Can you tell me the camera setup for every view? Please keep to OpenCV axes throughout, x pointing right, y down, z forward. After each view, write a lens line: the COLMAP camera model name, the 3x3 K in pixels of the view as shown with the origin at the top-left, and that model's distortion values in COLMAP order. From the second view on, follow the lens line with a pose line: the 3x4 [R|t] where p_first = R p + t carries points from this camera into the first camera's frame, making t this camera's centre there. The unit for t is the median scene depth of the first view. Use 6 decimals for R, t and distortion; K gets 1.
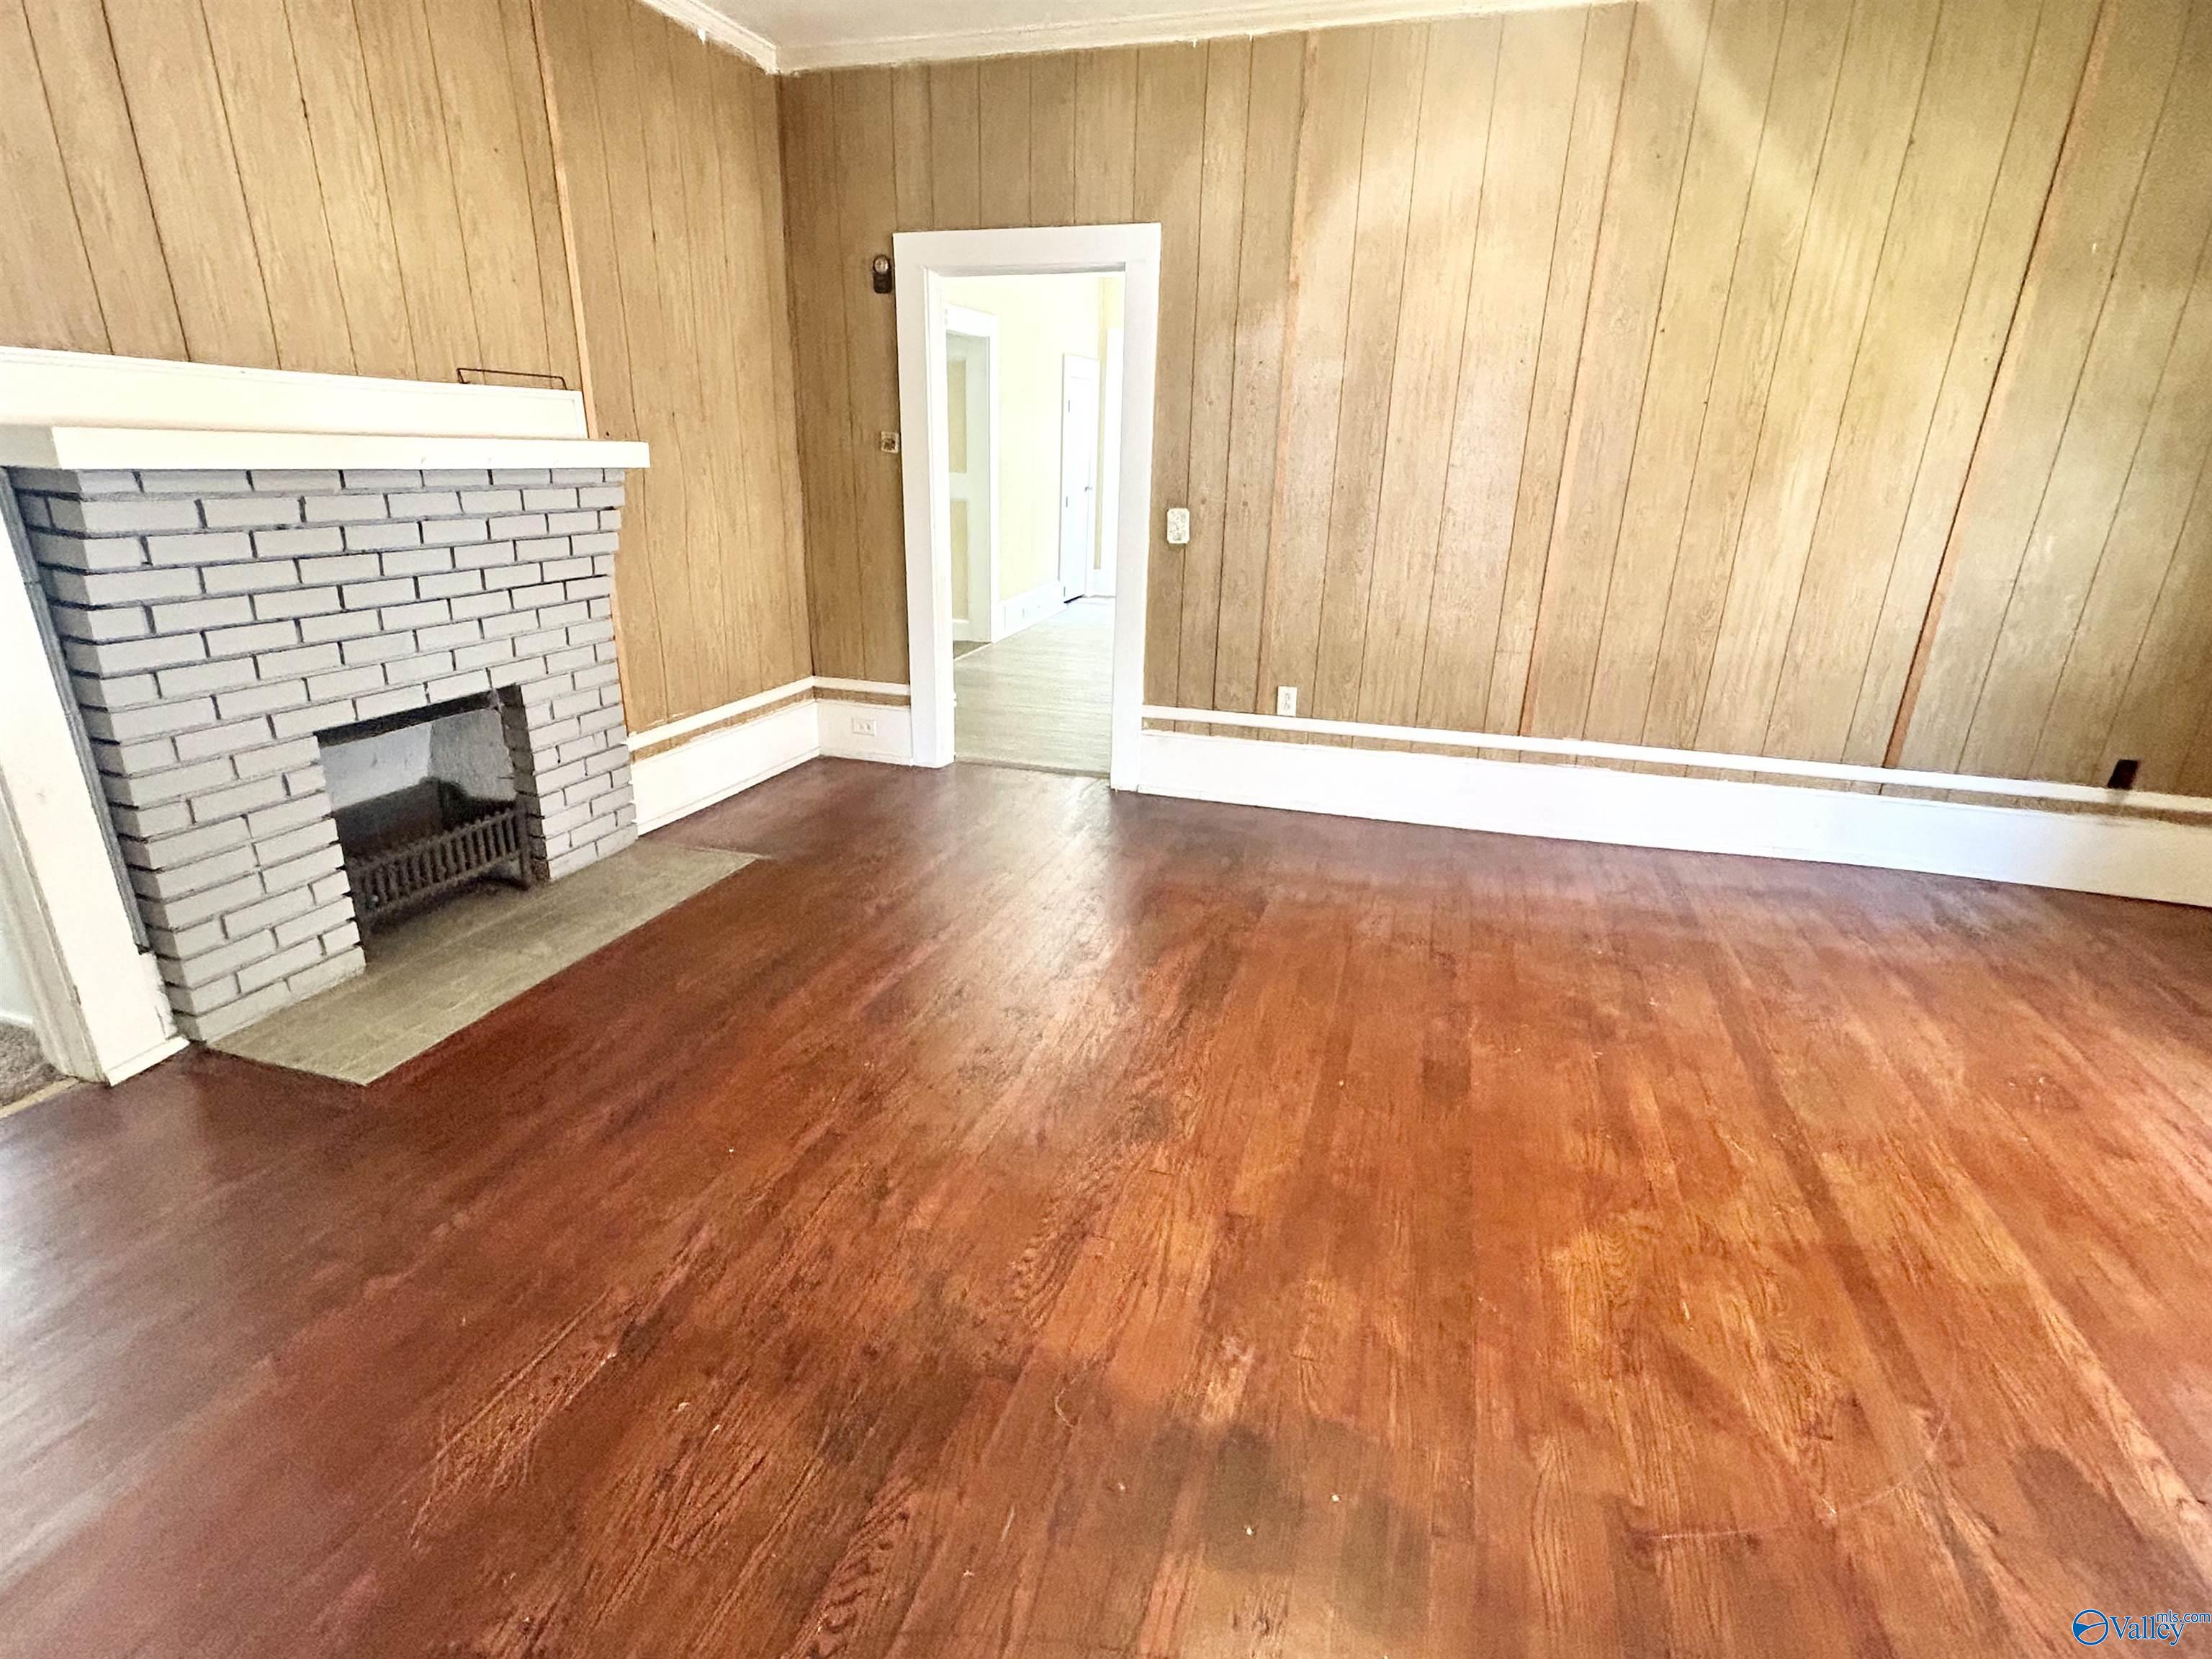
lens RADIAL K [[1075.3, 0, 1101.9], [0, 1075.3, 831.1], [0, 0, 1]] dist [-0.001298, 0.002053]
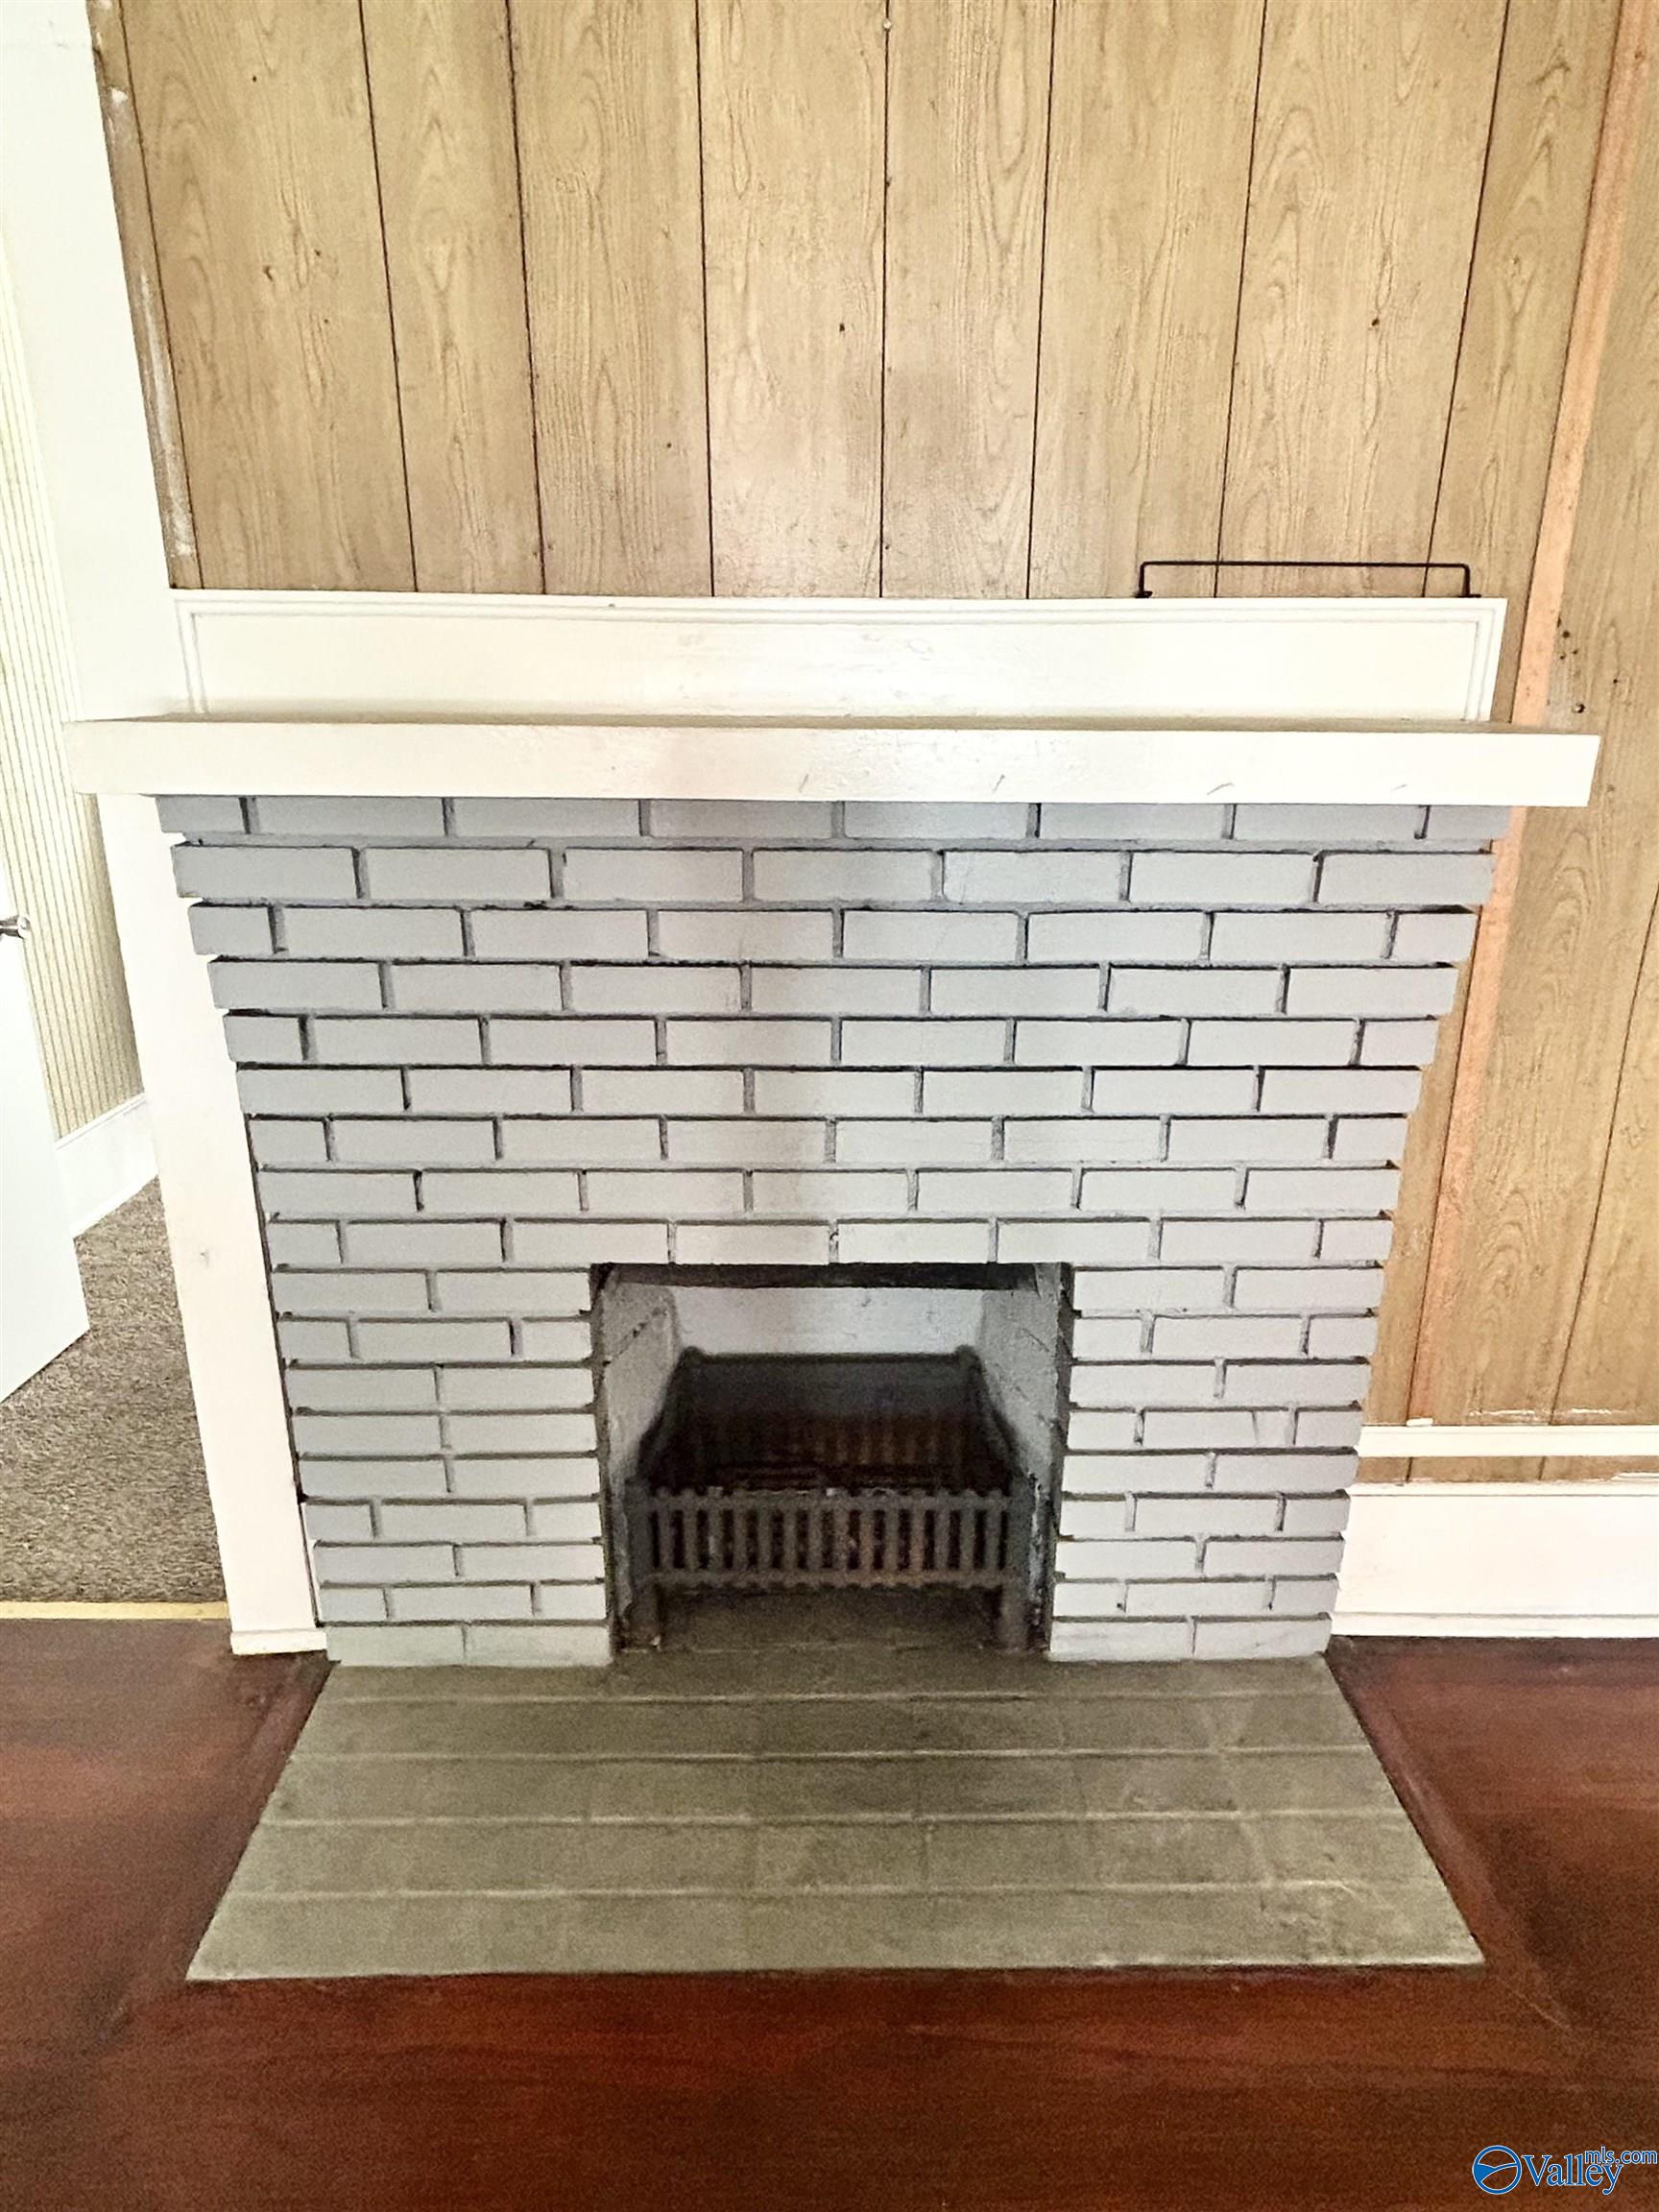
lens RADIAL K [[1283.9, 0, 826.6], [0, 1283.9, 1093.8], [0, 0, 1]] dist [-0.000737, 0.000072]
pose [[0.309700, 0.269307, -0.911899, -0.101932], [-0.315968, 0.933699, 0.168435, -0.241370], [0.896800, 0.235967, 0.374259, 0.642550]]
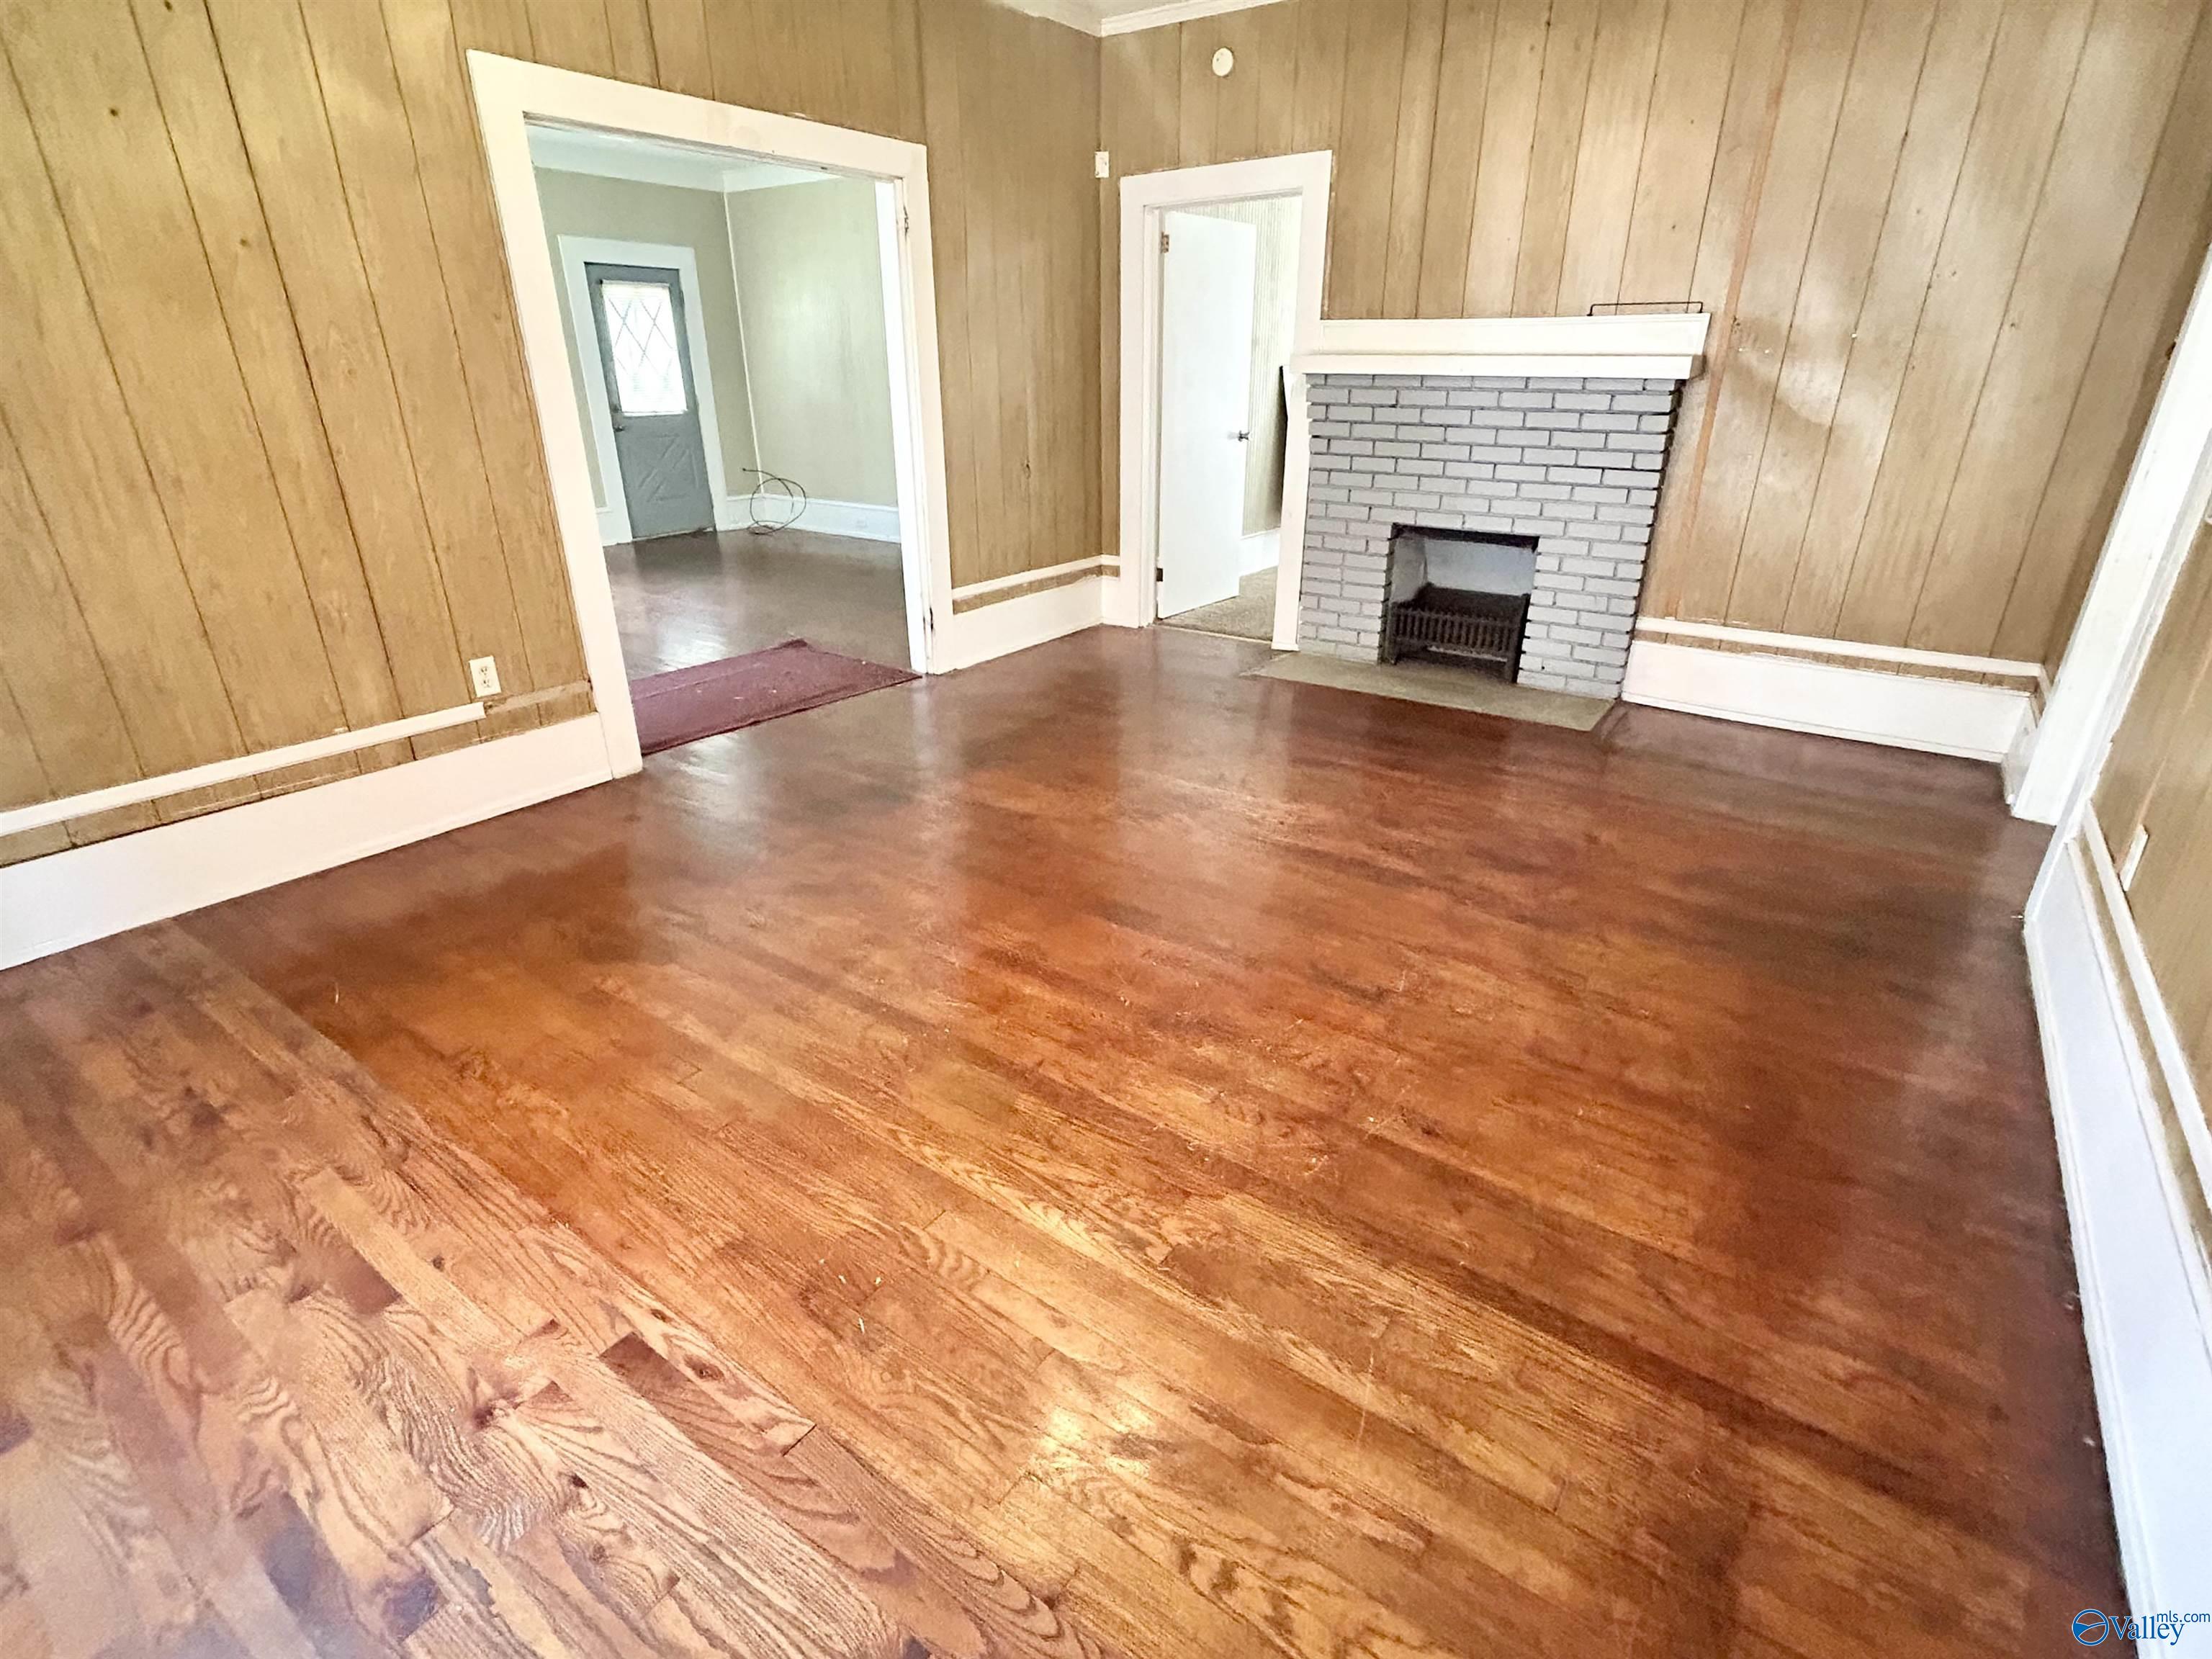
lens RADIAL K [[1075.3, 0, 1101.9], [0, 1075.3, 831.1], [0, 0, 1]] dist [-0.001298, 0.002053]
pose [[-0.312188, 0.360995, -0.878761, 0.931165], [-0.324244, 0.828962, 0.455728, -0.251878], [0.892975, 0.427206, -0.141742, 0.791766]]
